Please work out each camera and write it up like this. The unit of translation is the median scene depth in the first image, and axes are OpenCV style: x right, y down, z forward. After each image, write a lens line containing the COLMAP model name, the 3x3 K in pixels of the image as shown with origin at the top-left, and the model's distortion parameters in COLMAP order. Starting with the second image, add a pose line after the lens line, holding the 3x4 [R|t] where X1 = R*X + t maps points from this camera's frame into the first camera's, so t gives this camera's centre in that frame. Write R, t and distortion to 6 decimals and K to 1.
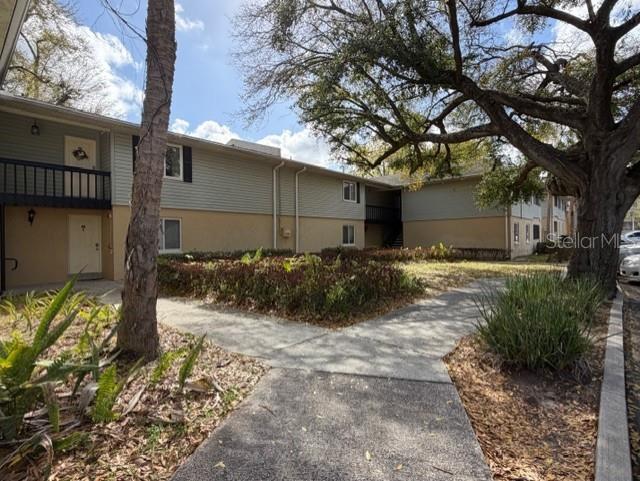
lens RADIAL K [[333.5, 0, 320.0], [0, 333.5, 240.5], [0, 0, 1]] dist [-0.002030, -0.000748]
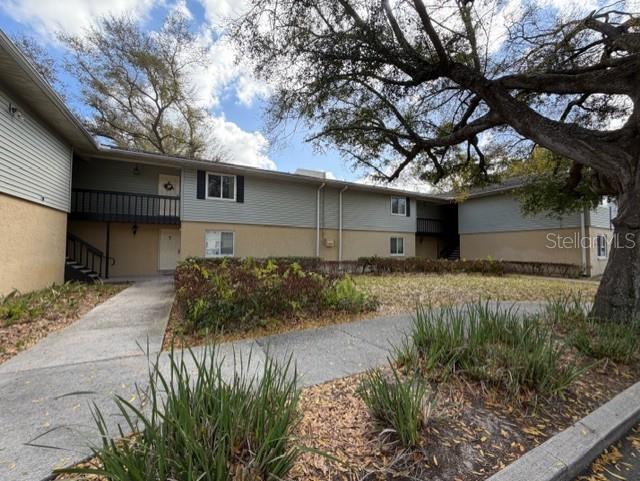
lens RADIAL K [[257.2, 0, 320.0], [0, 257.2, 240.5], [0, 0, 1]] dist [-0.000817, 0.000046]
pose [[0.932423, 0.006568, -0.361310, 0.197085], [-0.019533, 0.999289, -0.032243, -0.002892], [0.360841, 0.037121, 0.931888, 0.150803]]
